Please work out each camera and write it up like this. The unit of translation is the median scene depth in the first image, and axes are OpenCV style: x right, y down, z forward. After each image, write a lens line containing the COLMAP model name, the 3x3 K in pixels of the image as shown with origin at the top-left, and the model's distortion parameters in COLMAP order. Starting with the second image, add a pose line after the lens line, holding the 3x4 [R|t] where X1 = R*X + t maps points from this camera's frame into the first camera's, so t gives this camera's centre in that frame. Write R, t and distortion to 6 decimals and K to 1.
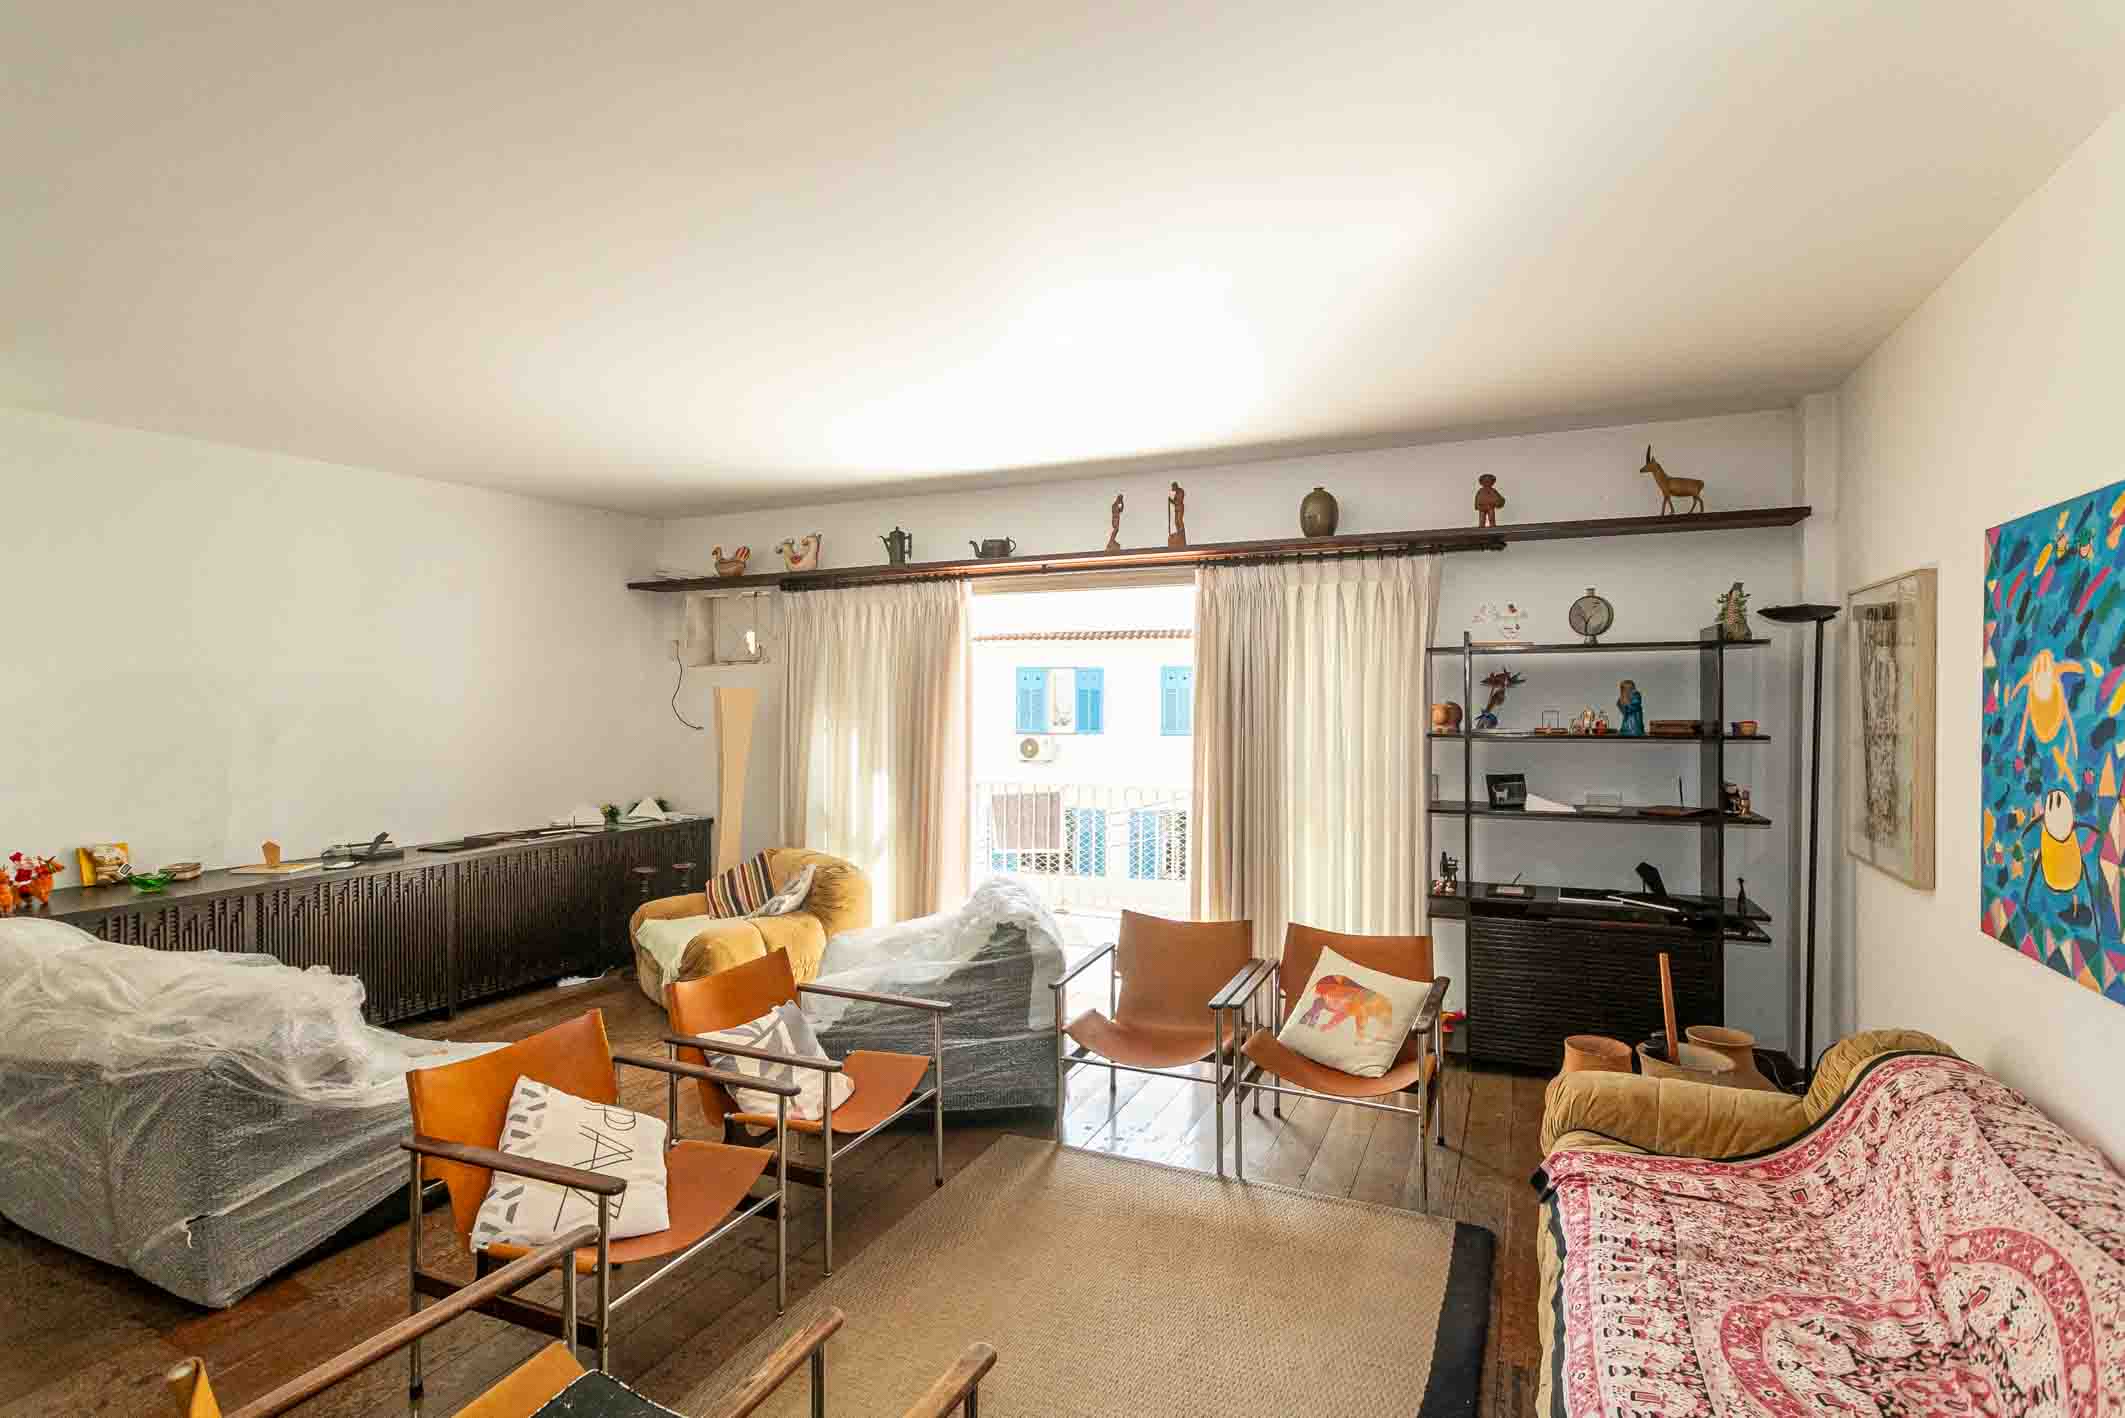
lens RADIAL K [[1016.4, 0, 1062.8], [0, 1016.4, 704.3], [0, 0, 1]] dist [-0.000442, -0.000099]
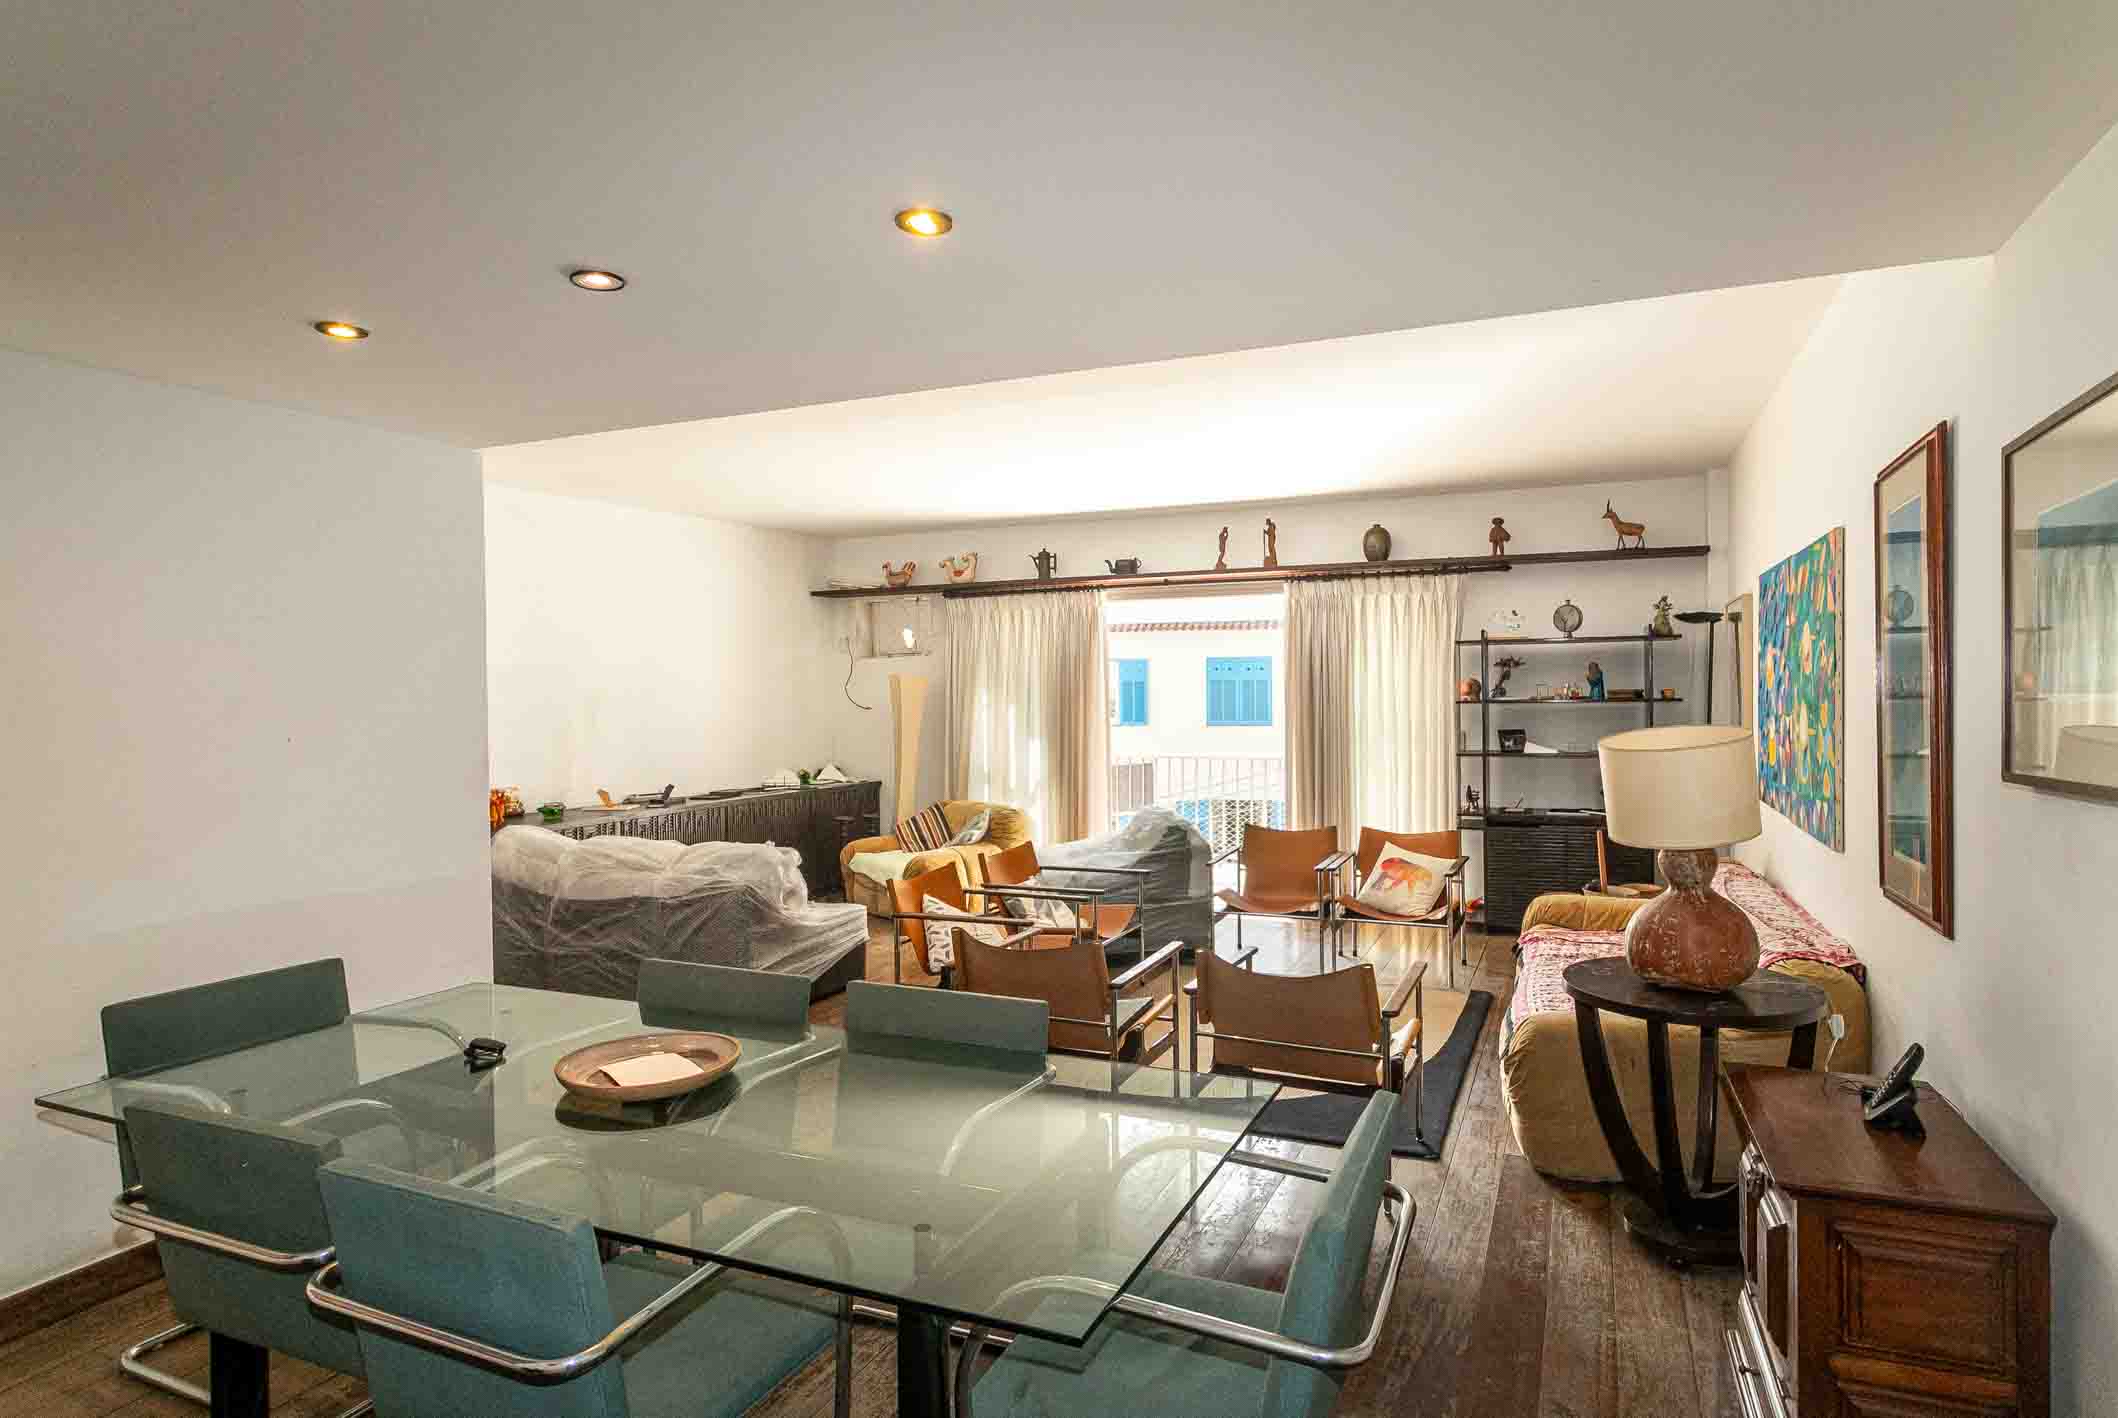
lens RADIAL K [[1291.5, 0, 993.0], [0, 1291.5, 707.9], [0, 0, 1]] dist [-0.004766, -0.003011]
pose [[0.999799, -0.005907, -0.019167, -0.247672], [0.005896, 0.999982, -0.000637, 0.034535], [0.019170, 0.000523, 0.999816, -0.794982]]
